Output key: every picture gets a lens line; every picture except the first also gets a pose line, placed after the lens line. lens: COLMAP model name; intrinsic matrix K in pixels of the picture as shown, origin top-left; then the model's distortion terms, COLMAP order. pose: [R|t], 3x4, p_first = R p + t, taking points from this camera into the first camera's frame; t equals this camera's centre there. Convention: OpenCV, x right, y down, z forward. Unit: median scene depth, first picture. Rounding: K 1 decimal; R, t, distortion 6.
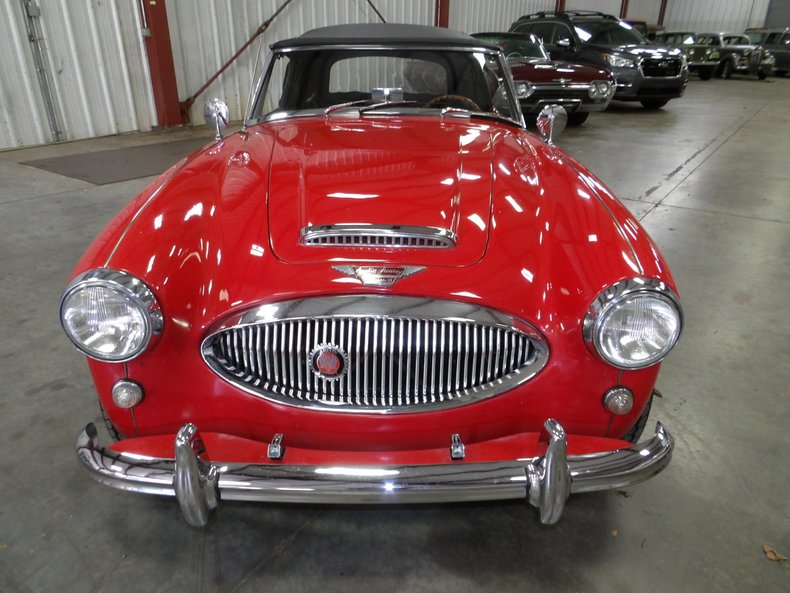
lens RADIAL K [[686.4, 0, 395.0], [0, 686.4, 296.5], [0, 0, 1]] dist [-0.011431, 0.023113]
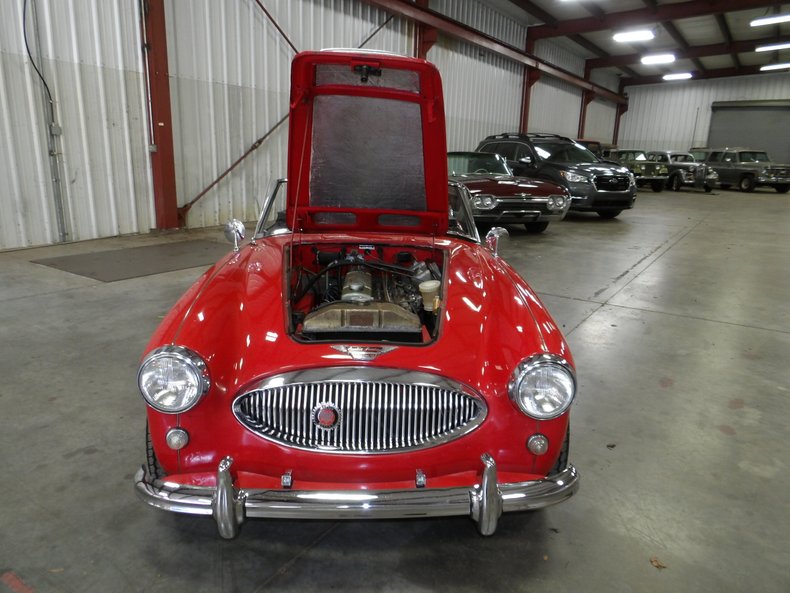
lens RADIAL K [[790.3, 0, 381.6], [0, 790.3, 279.7], [0, 0, 1]] dist [-0.032177, 0.040187]
pose [[0.999859, 0.009065, 0.014104, -0.008350], [-0.006662, 0.986772, -0.161980, 0.055761], [-0.015386, 0.161863, 0.986693, -0.405669]]
